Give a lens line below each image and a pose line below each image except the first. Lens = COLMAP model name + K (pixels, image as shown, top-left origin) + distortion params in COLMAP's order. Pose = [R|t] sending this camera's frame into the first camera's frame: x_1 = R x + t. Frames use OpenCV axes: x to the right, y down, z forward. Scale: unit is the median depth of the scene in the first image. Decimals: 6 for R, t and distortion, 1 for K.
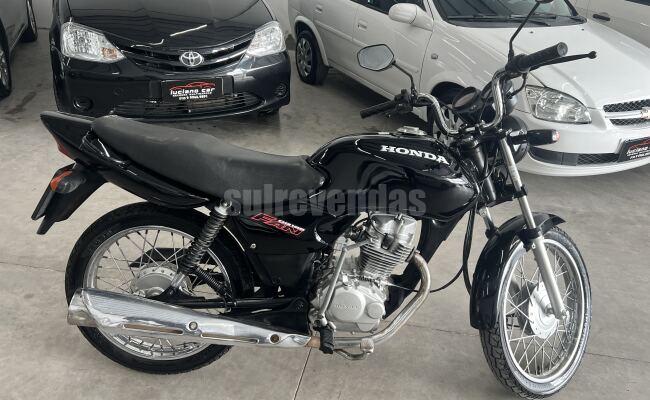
lens RADIAL K [[476.2, 0, 326.8], [0, 476.2, 199.1], [0, 0, 1]] dist [0.017949, -0.034357]
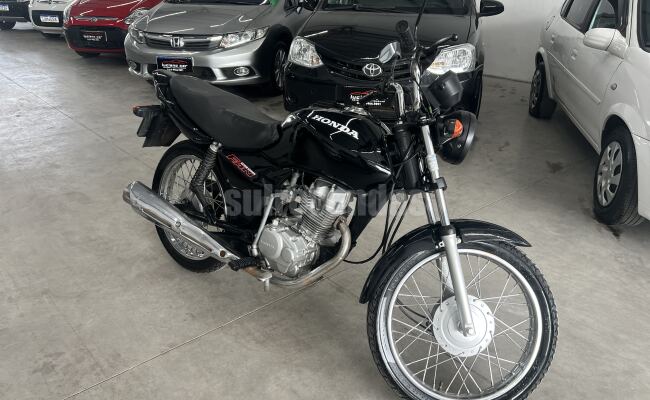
lens RADIAL K [[476.2, 0, 326.0], [0, 476.2, 201.1], [0, 0, 1]] dist [0.017949, -0.034357]
pose [[0.793227, 0.222062, -0.566992, 0.736541], [-0.263420, 0.964637, 0.009271, 0.064275], [0.549000, 0.142003, 0.823671, 0.069253]]
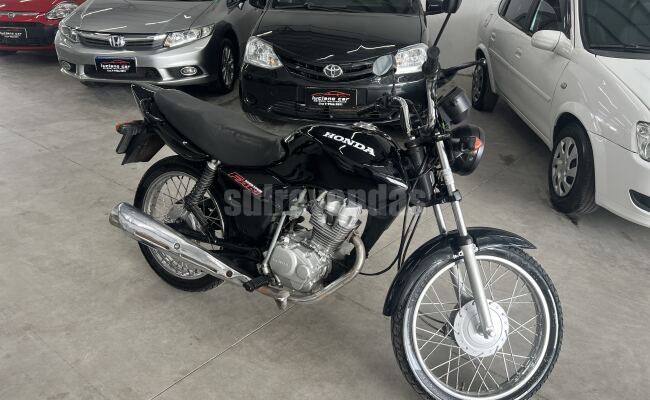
lens RADIAL K [[476.2, 0, 329.7], [0, 476.2, 198.5], [0, 0, 1]] dist [0.017949, -0.034357]
pose [[0.878130, 0.183627, -0.441779, 0.585726], [-0.209887, 0.977666, -0.010825, 0.051522], [0.429924, 0.102230, 0.897059, -0.031206]]
